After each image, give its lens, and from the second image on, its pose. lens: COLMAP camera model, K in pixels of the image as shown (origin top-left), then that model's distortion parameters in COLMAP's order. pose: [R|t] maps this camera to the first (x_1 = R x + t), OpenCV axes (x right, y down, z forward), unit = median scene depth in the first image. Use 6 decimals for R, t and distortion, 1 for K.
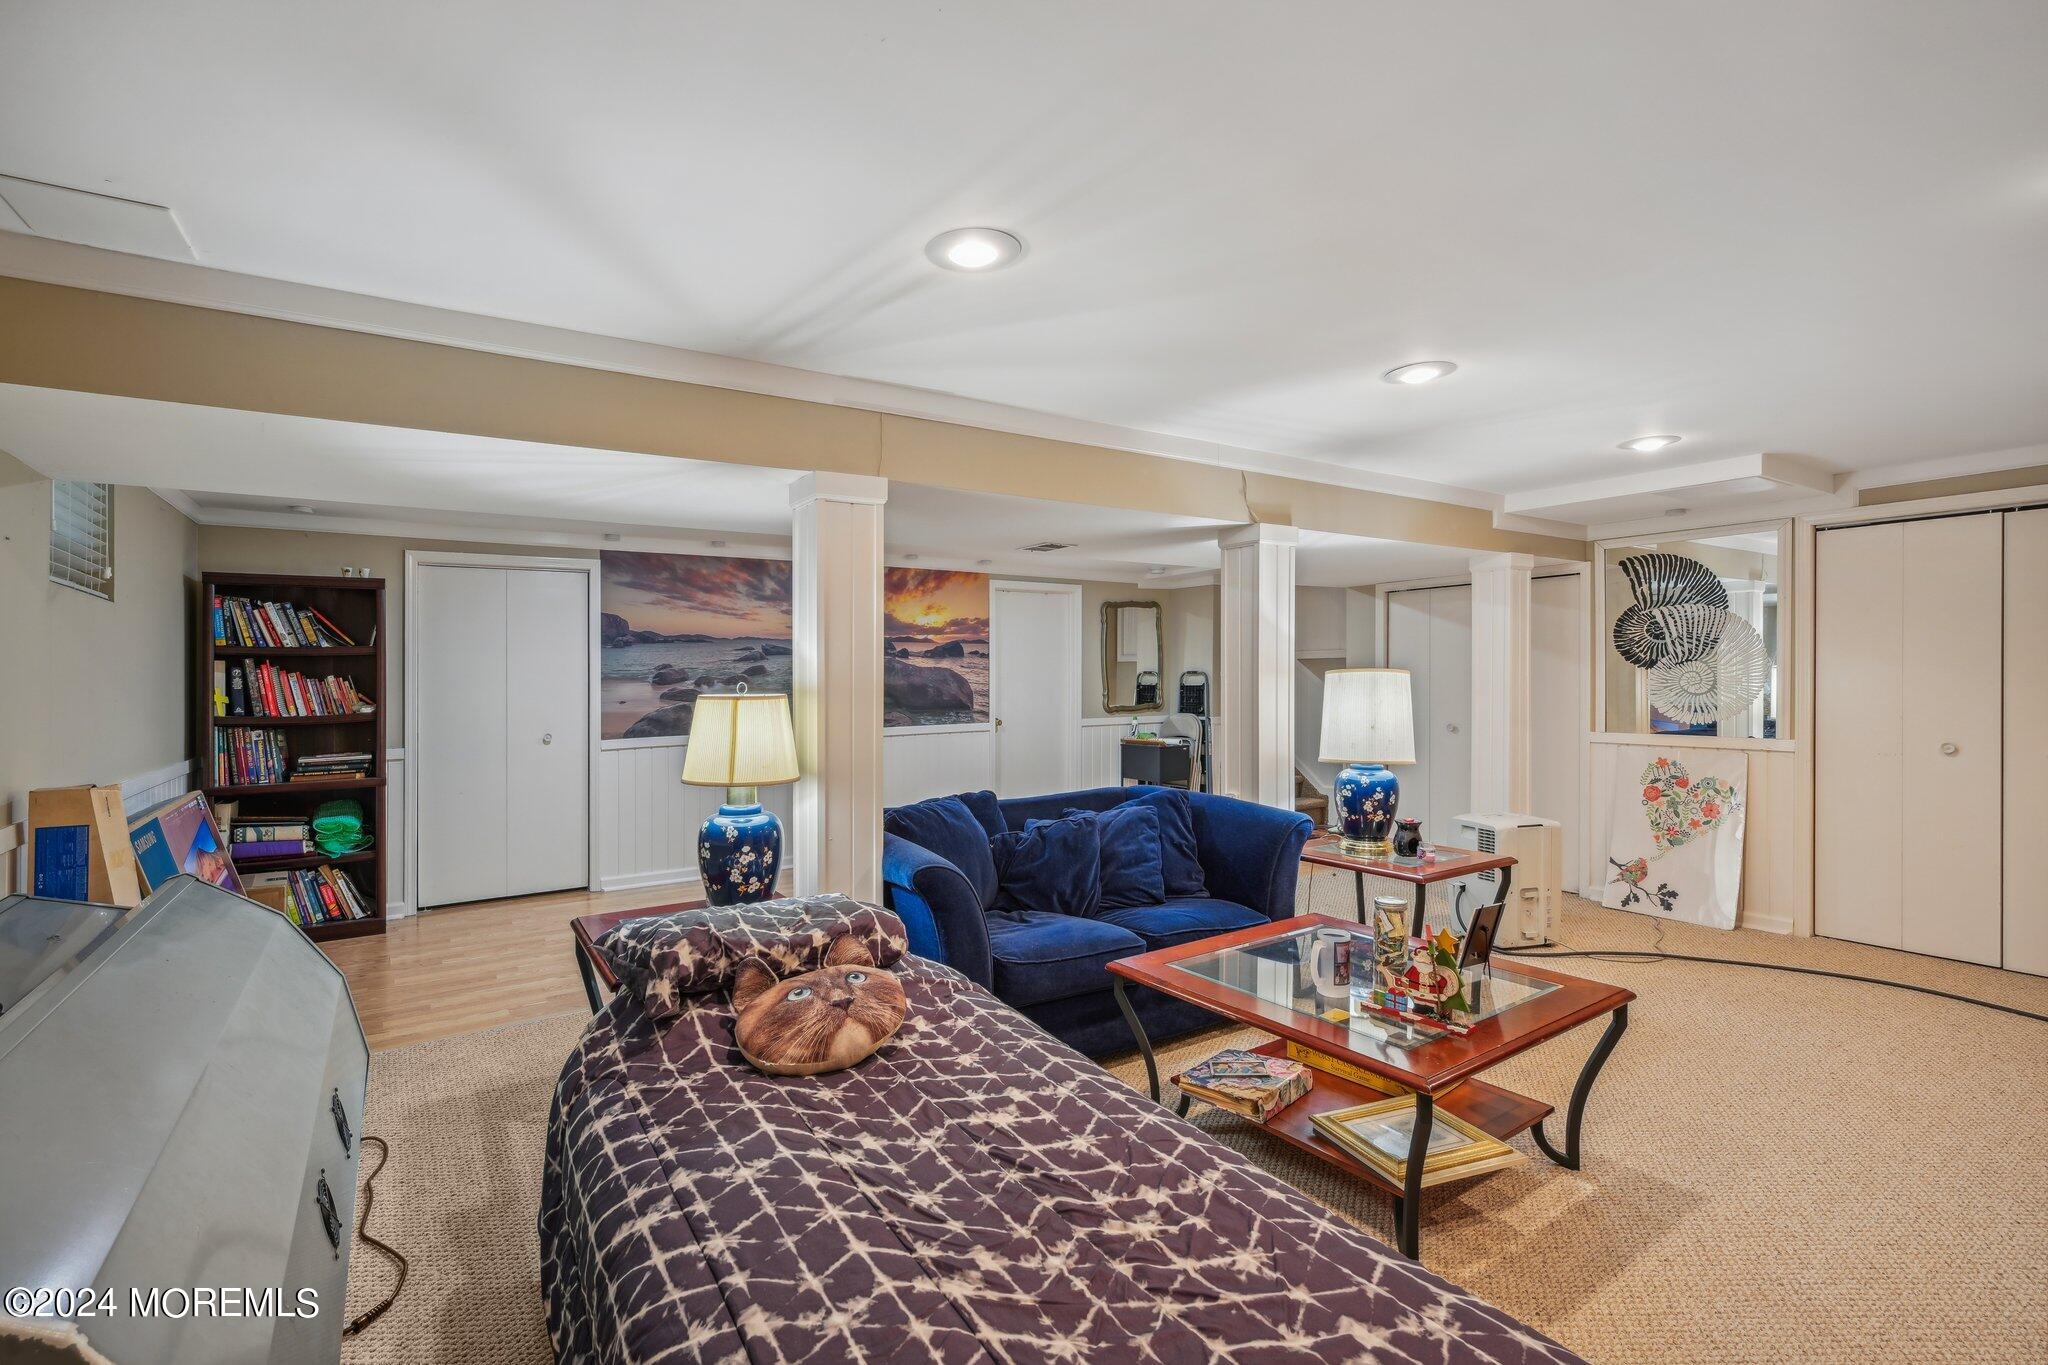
lens RADIAL K [[918.6, 0, 1020.8], [0, 918.6, 674.0], [0, 0, 1]] dist [0.004786, -0.001456]
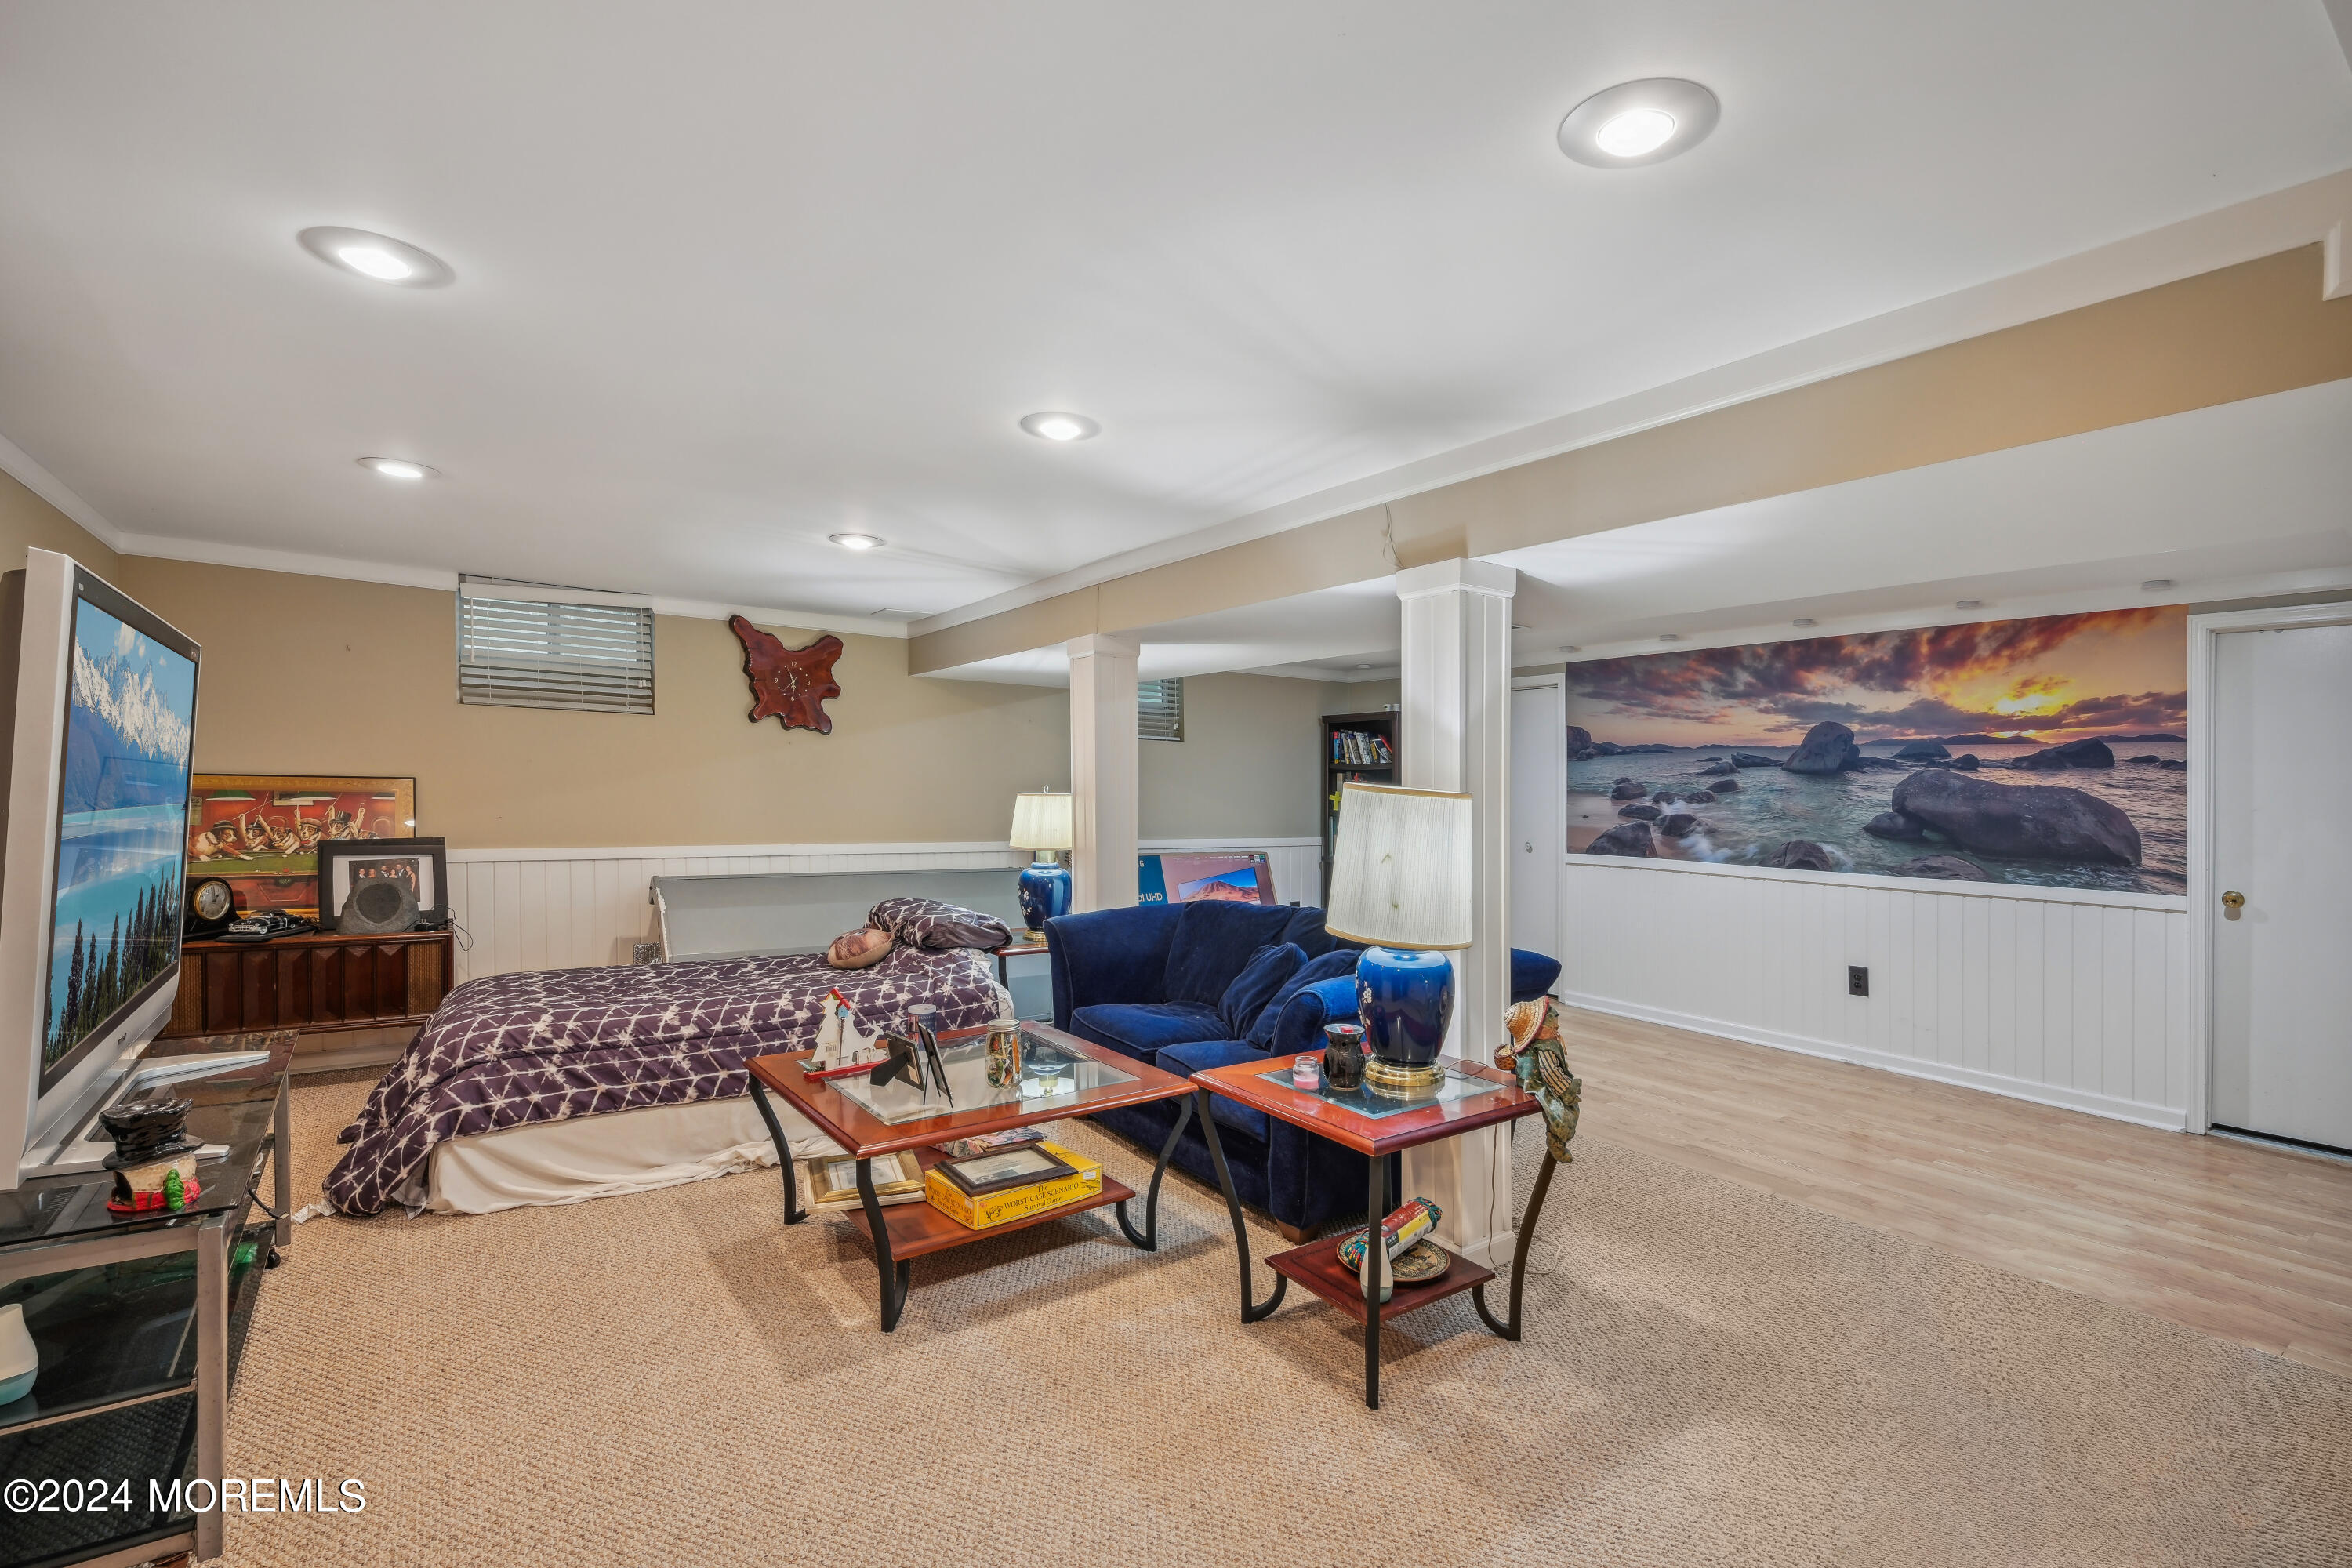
lens RADIAL K [[1118.3, 0, 1183.1], [0, 1118.3, 800.8], [0, 0, 1]] dist [0.003957, 0.000142]
pose [[0.011034, 0.023051, -0.999673, 0.693895], [-0.018437, 0.999569, 0.022845, -0.004824], [0.999769, 0.018179, 0.011454, 0.520991]]
